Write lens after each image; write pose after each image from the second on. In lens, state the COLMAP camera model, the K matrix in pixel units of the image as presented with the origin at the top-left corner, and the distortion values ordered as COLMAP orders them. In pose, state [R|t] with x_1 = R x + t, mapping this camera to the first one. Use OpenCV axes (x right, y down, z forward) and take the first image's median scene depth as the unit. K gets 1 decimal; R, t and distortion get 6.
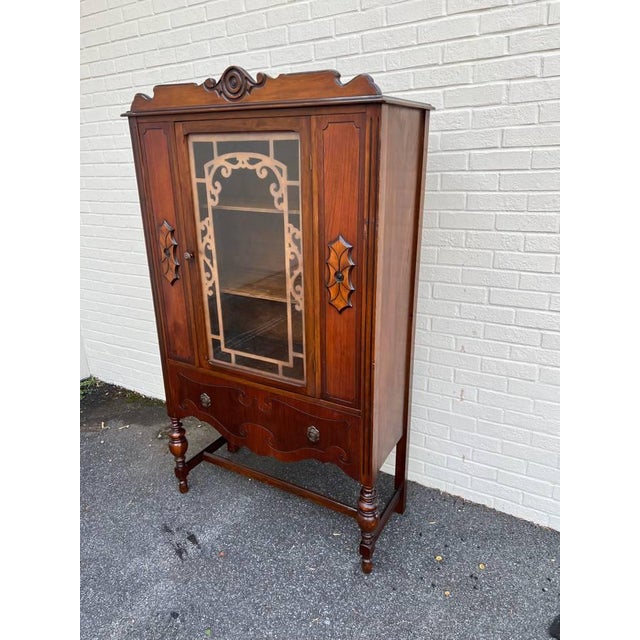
lens RADIAL K [[478.8, 0, 317.0], [0, 478.8, 323.6], [0, 0, 1]] dist [0.059165, -0.064566]
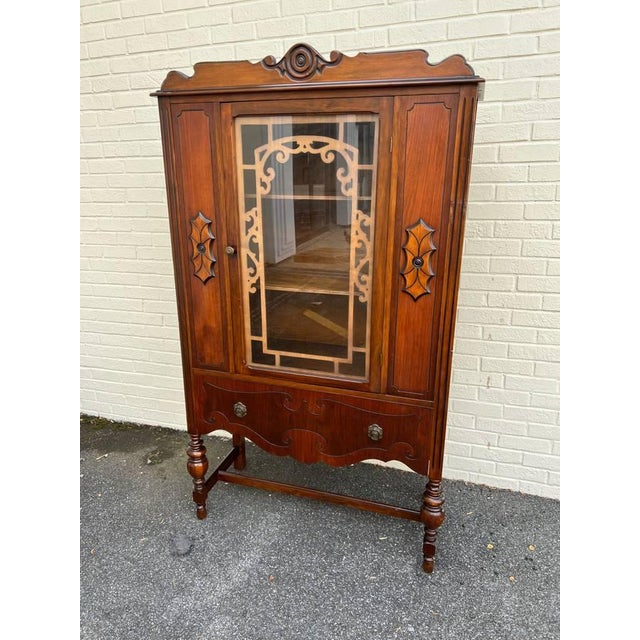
lens RADIAL K [[478.8, 0, 317.4], [0, 478.8, 320.3], [0, 0, 1]] dist [0.059165, -0.064566]
pose [[0.976534, -0.051983, 0.208994, -0.303762], [0.060251, 0.997625, -0.033386, 0.032816], [-0.206762, 0.045195, 0.977347, 0.079794]]
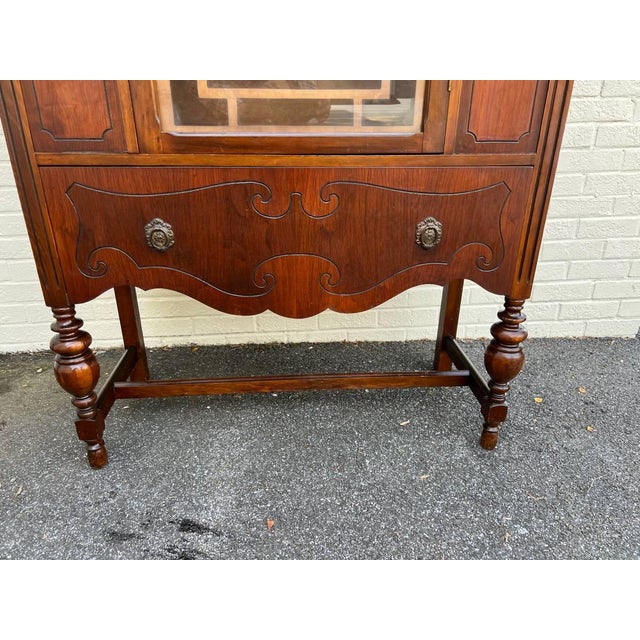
lens RADIAL K [[478.8, 0, 324.9], [0, 478.8, 322.5], [0, 0, 1]] dist [0.059165, -0.064566]
pose [[0.828152, -0.216360, 0.517062, -0.400778], [0.174745, 0.976180, 0.128595, 0.234707], [-0.532568, -0.016142, 0.846233, 0.594182]]
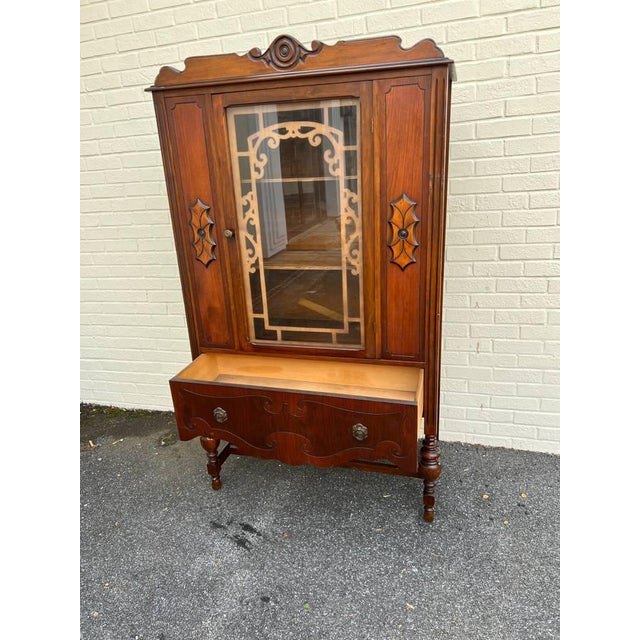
lens RADIAL K [[478.8, 0, 325.7], [0, 478.8, 323.3], [0, 0, 1]] dist [0.059165, -0.064566]
pose [[0.968598, -0.111212, 0.222373, -0.315270], [0.116186, 0.993183, -0.009370, 0.072800], [-0.219816, 0.034913, 0.974917, 0.010486]]
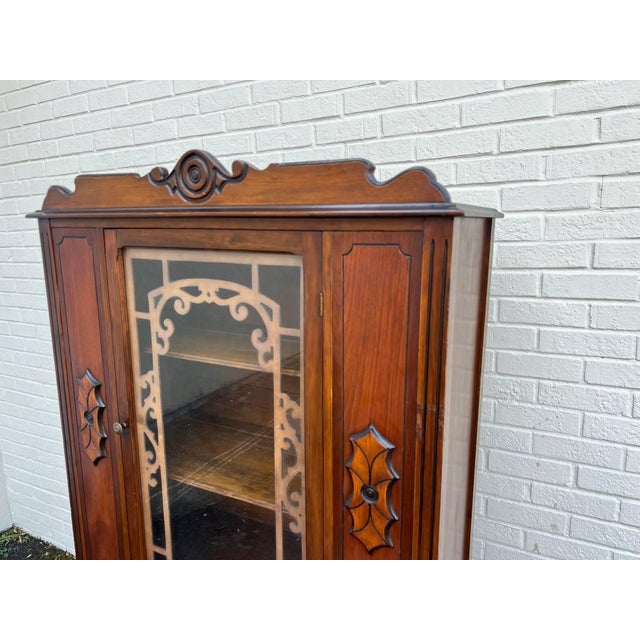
lens RADIAL K [[478.8, 0, 323.0], [0, 478.8, 326.2], [0, 0, 1]] dist [0.059165, -0.064566]
pose [[0.998847, 0.002536, 0.047941, -0.031080], [0.004404, 0.989554, -0.144098, -0.179244], [-0.047806, 0.144143, 0.988401, 0.339438]]
